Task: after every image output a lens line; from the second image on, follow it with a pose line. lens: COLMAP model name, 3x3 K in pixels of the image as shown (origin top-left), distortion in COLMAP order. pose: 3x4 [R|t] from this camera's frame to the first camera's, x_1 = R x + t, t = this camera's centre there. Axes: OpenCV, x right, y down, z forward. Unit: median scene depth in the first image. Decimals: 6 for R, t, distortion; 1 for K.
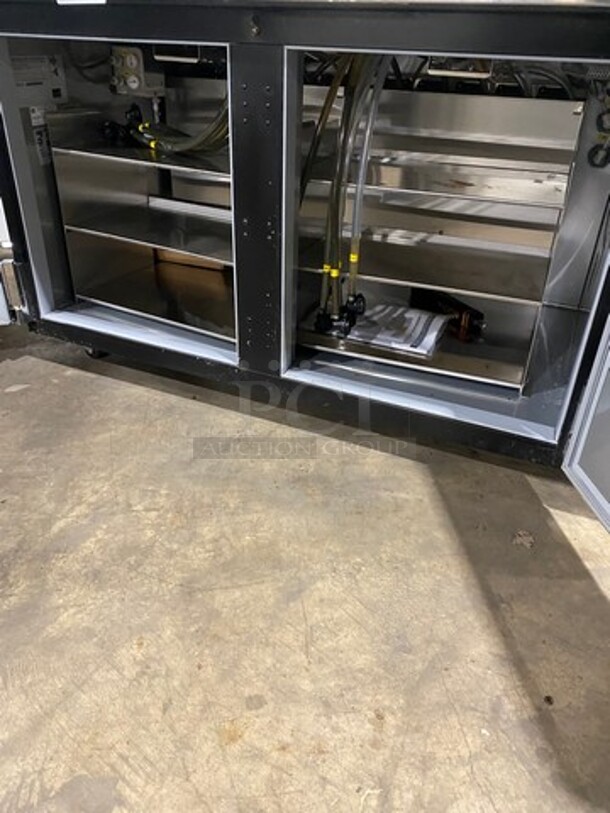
lens RADIAL K [[617.5, 0, 305.0], [0, 617.5, 406.5], [0, 0, 1]] dist [0.001367, -0.000358]
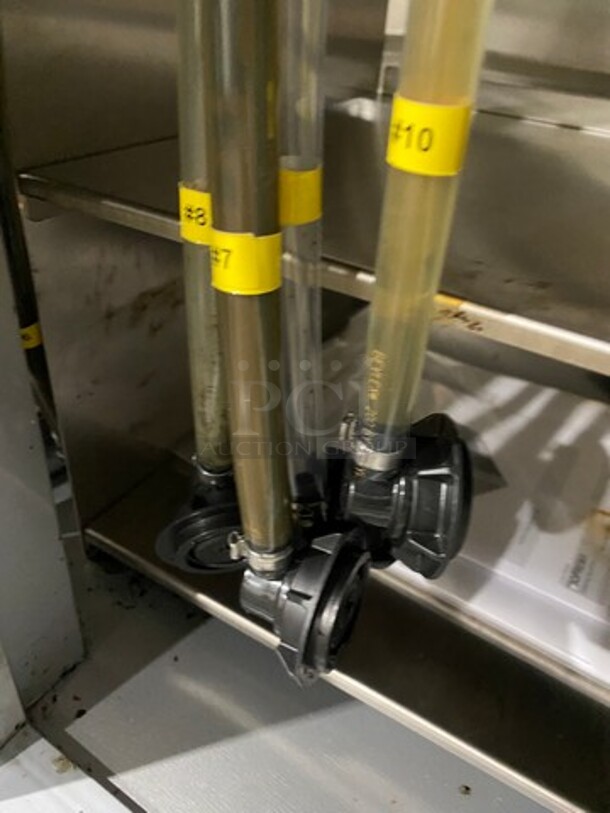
lens RADIAL K [[617.5, 0, 305.0], [0, 617.5, 406.5], [0, 0, 1]] dist [0.001367, -0.000358]
pose [[0.989126, 0.114087, -0.092811, 0.073375], [-0.108226, 0.991939, 0.065916, -0.198600], [0.099583, -0.055155, 0.993499, 0.886512]]
